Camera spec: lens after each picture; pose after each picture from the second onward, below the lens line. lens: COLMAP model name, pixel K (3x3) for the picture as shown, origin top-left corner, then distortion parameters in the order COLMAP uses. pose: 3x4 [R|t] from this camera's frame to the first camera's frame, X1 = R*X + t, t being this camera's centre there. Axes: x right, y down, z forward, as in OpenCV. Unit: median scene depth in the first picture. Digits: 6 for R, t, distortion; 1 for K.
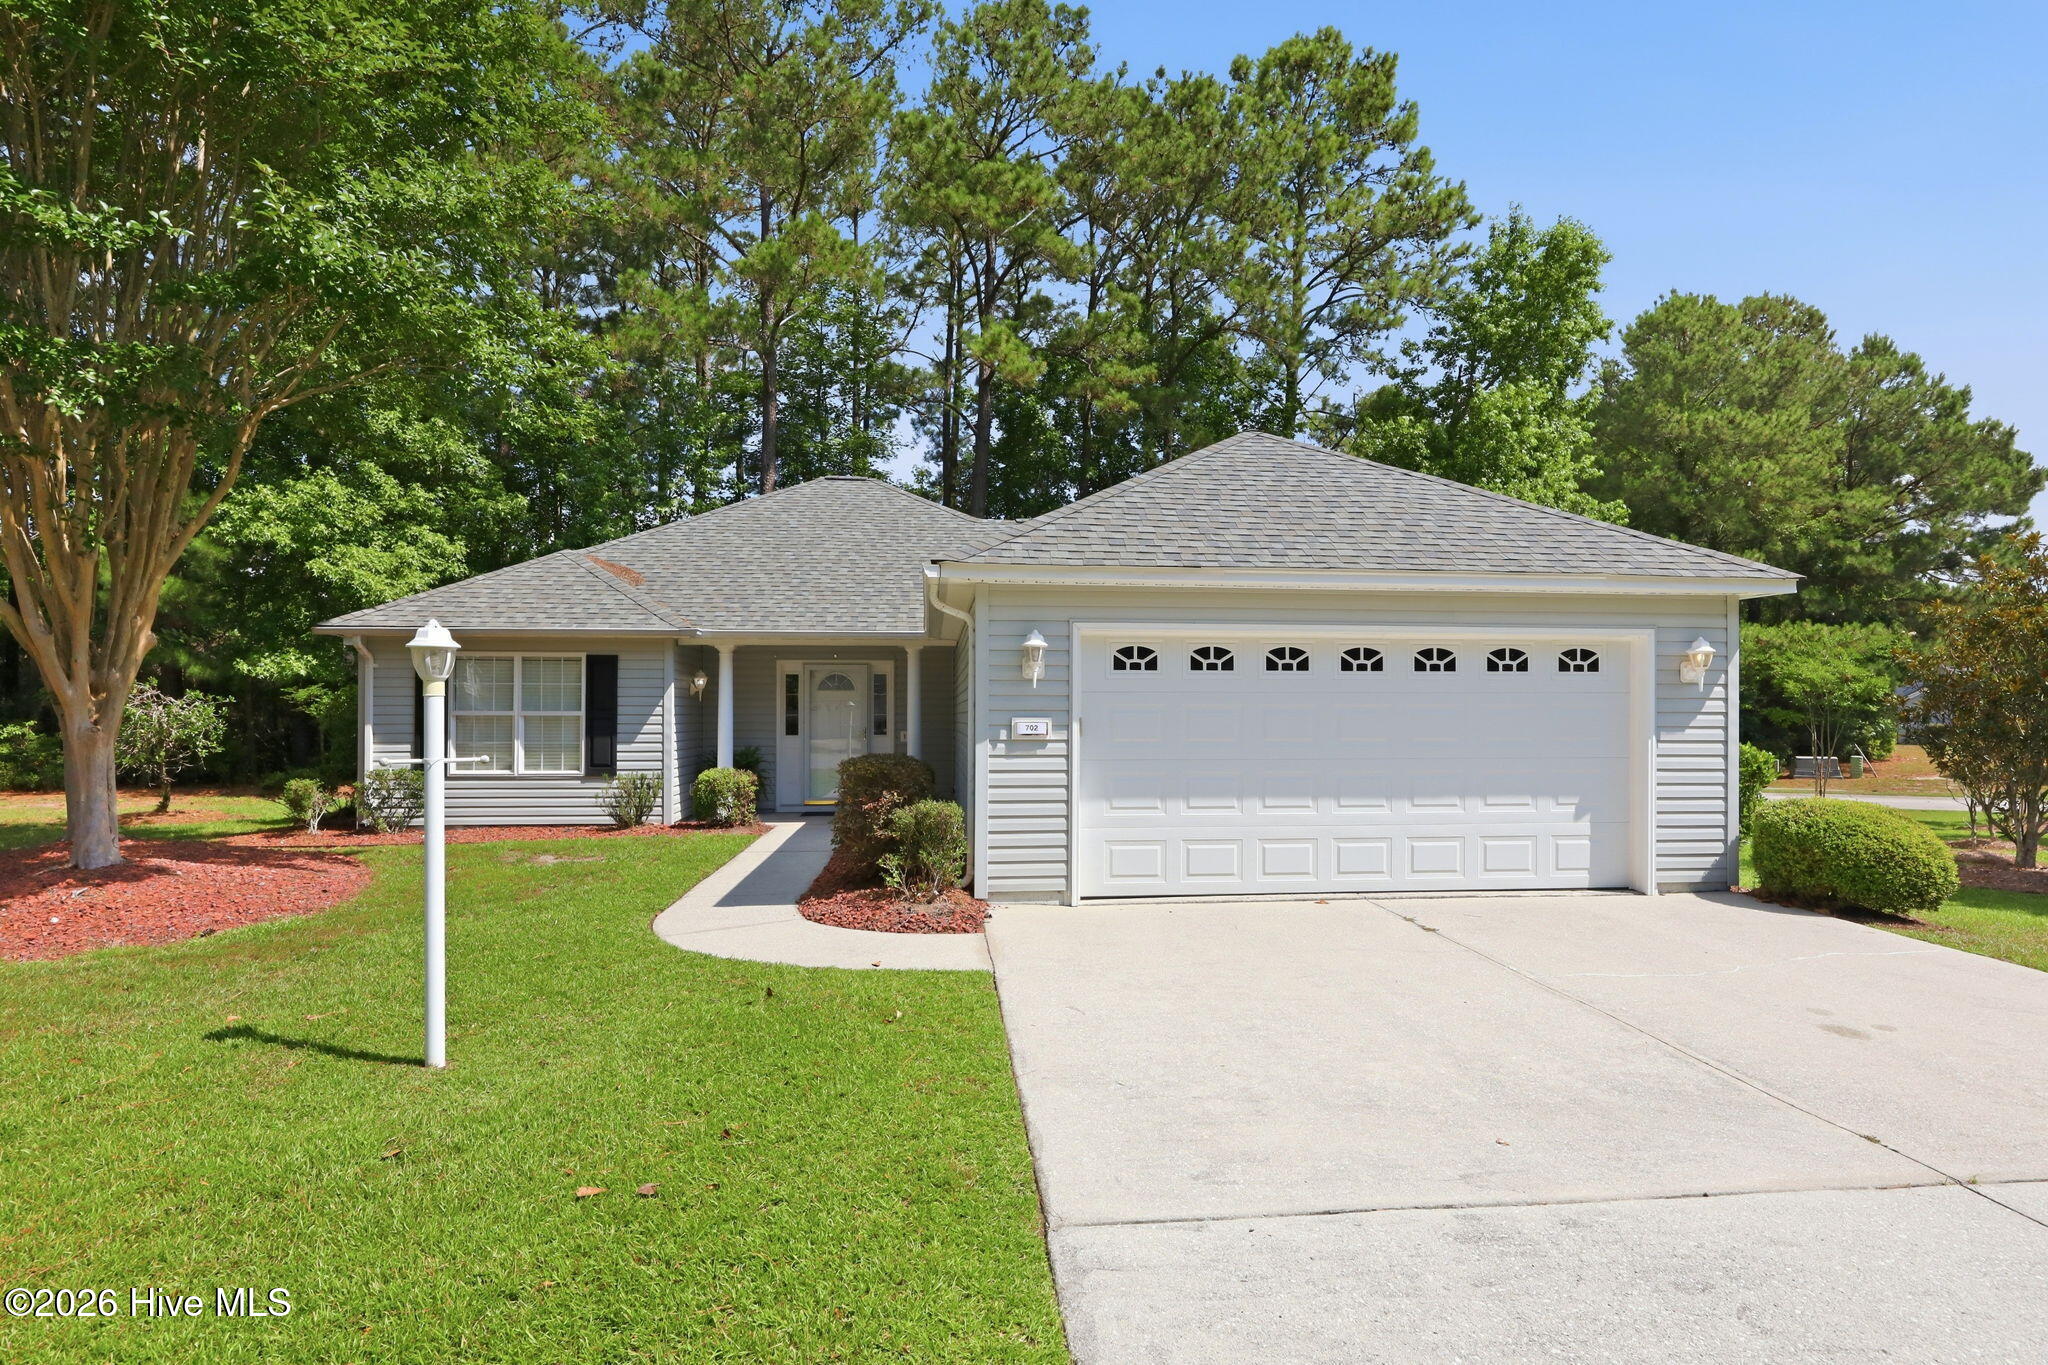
lens RADIAL K [[1041.5, 0, 1043.7], [0, 1041.5, 711.8], [0, 0, 1]] dist [-0.011071, -0.001270]
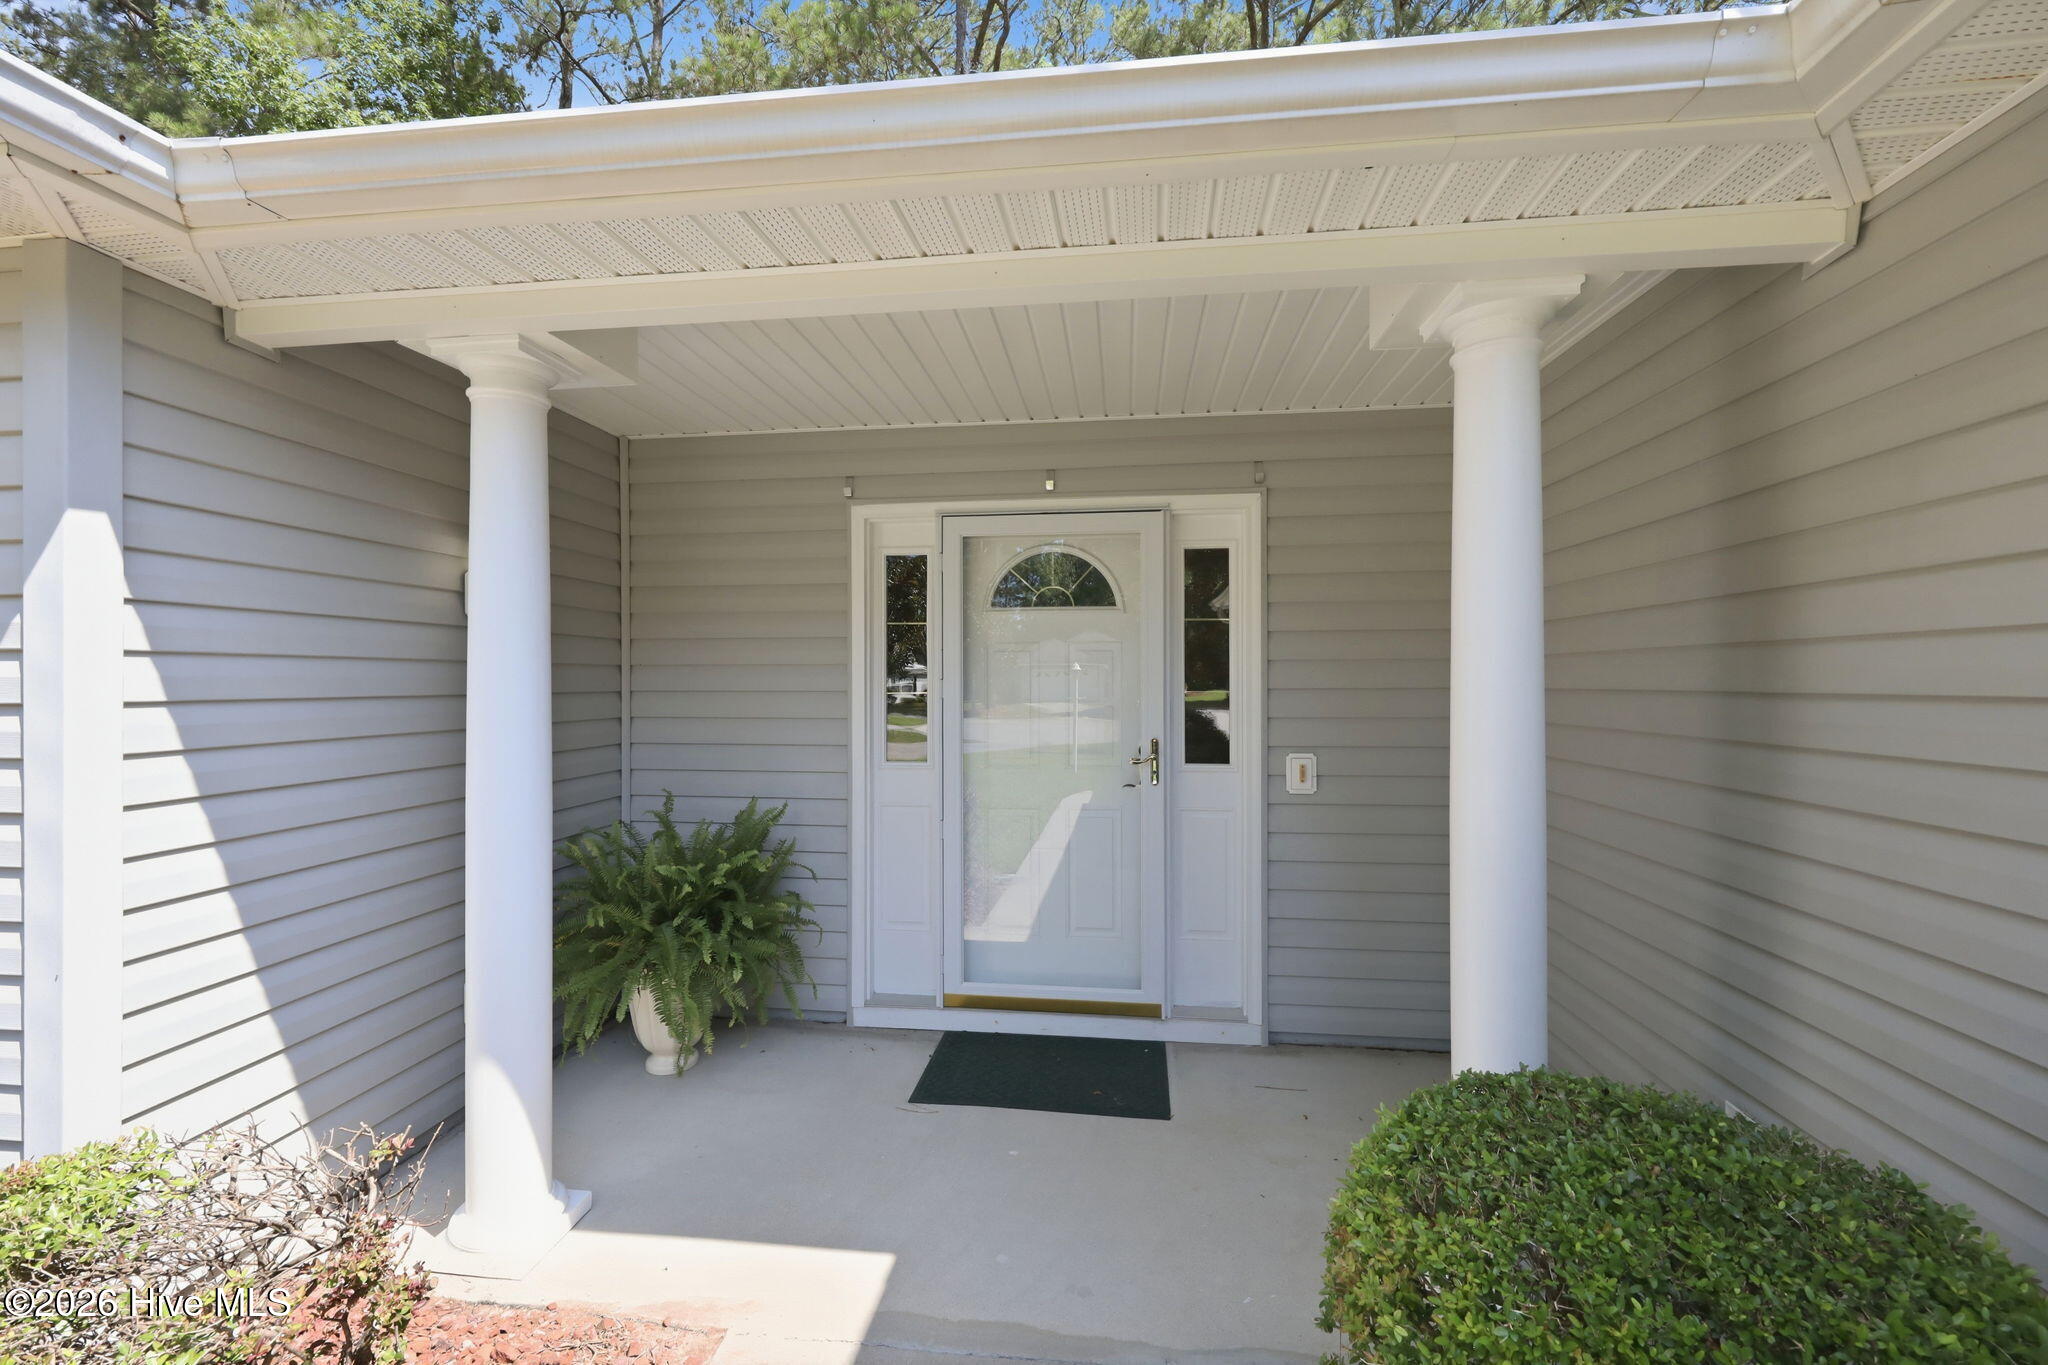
lens RADIAL K [[833.6, 0, 1029.0], [0, 833.6, 681.5], [0, 0, 1]] dist [-0.005267, -0.000058]
pose [[0.974927, 0.003312, -0.222501, -0.115596], [-0.001939, 0.999978, 0.006389, -0.001215], [0.222517, -0.005797, 0.974912, 0.578992]]
